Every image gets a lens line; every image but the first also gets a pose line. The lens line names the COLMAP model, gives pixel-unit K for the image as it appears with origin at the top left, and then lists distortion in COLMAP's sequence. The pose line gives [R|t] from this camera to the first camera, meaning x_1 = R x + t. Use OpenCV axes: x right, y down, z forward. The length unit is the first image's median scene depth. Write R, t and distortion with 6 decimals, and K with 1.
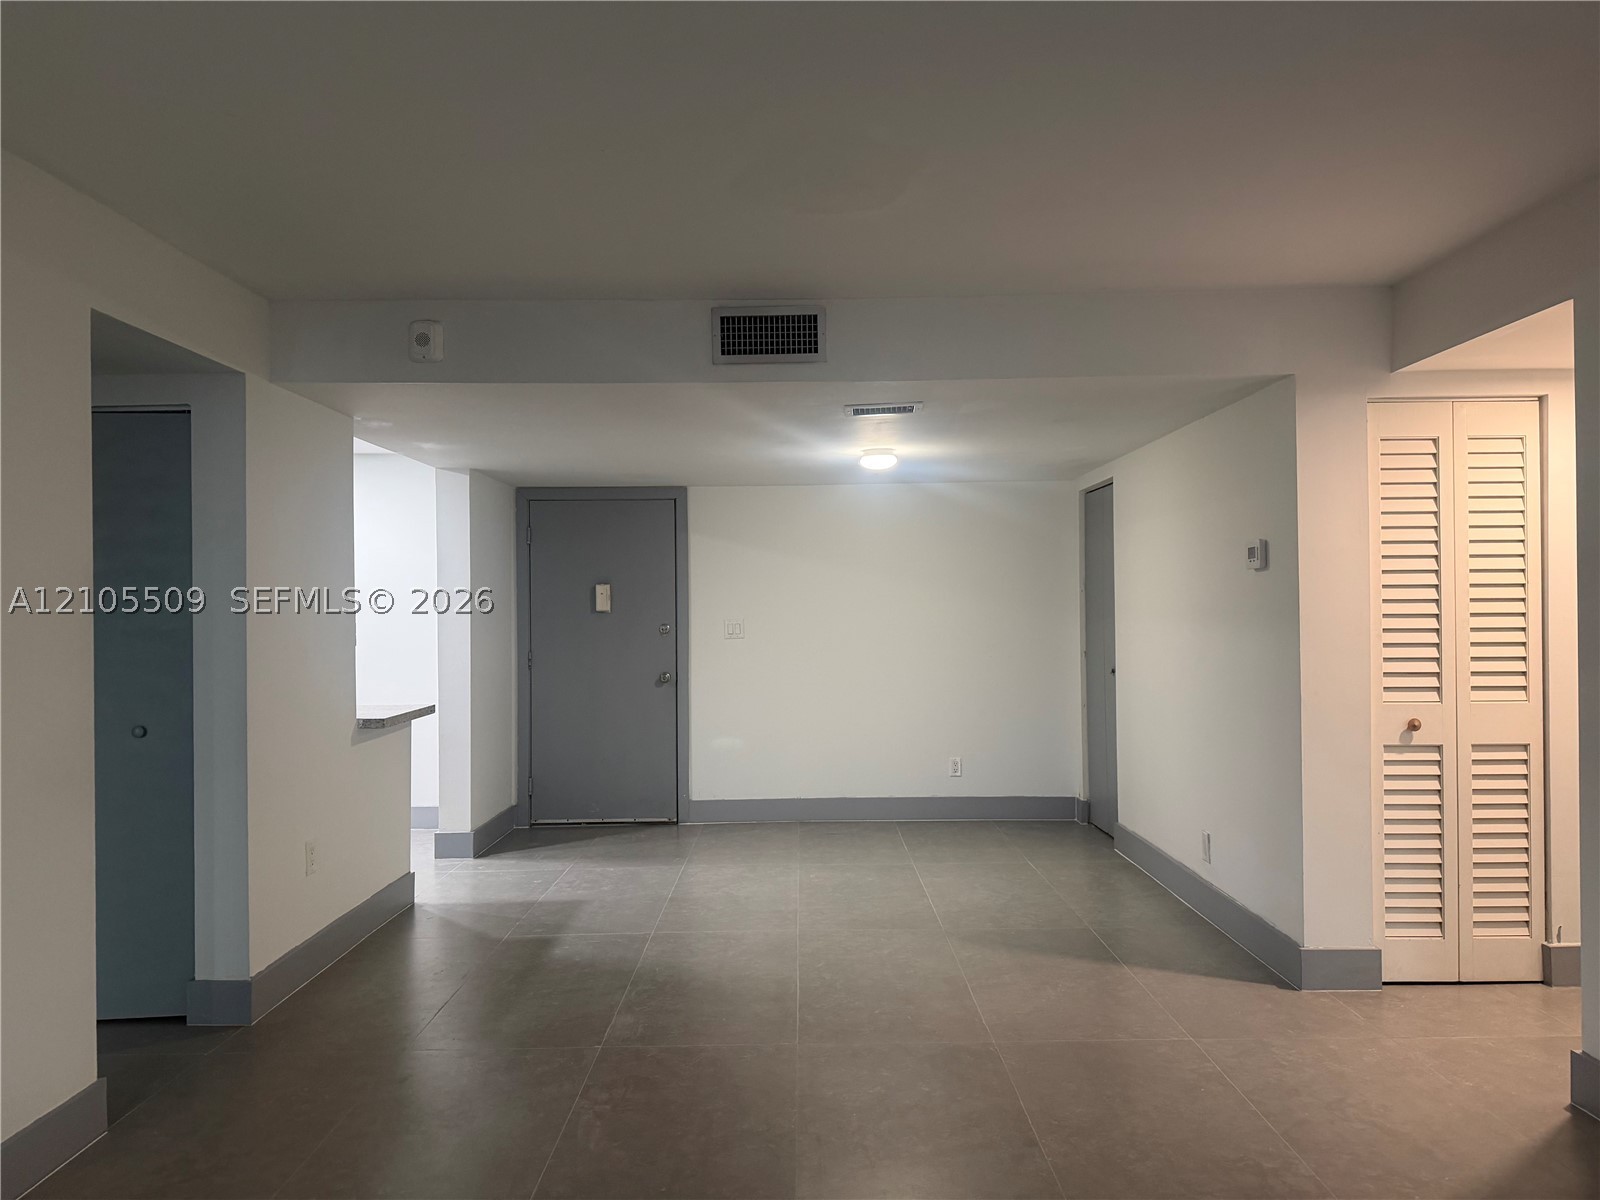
lens RADIAL K [[1114.4, 0, 795.9], [0, 1114.4, 604.3], [0, 0, 1]] dist [-0.004511, -0.000853]
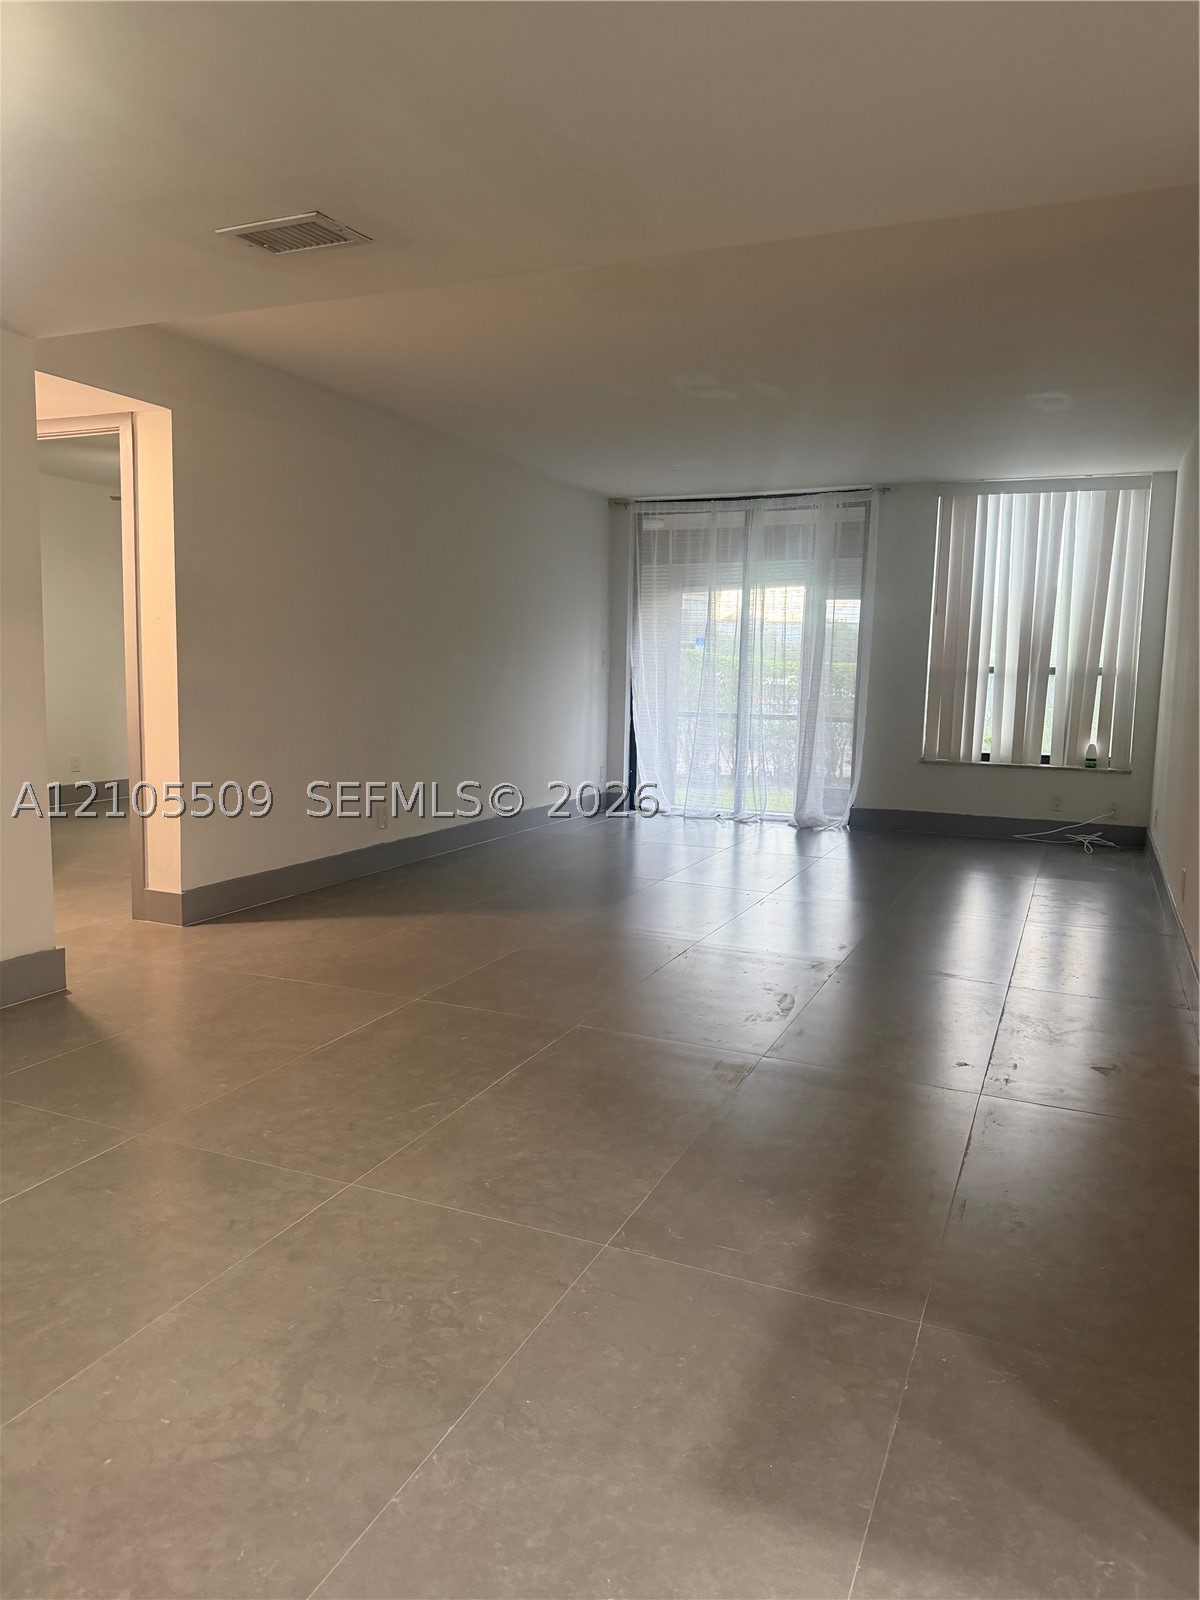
lens RADIAL K [[1114.4, 0, 596.7], [0, 1114.4, 800.3], [0, 0, 1]] dist [-0.004511, -0.000853]
pose [[-0.919150, -0.059745, 0.389351, -0.315230], [-0.018395, 0.993863, 0.109082, 0.055364], [-0.393478, 0.093101, -0.914608, 1.495022]]
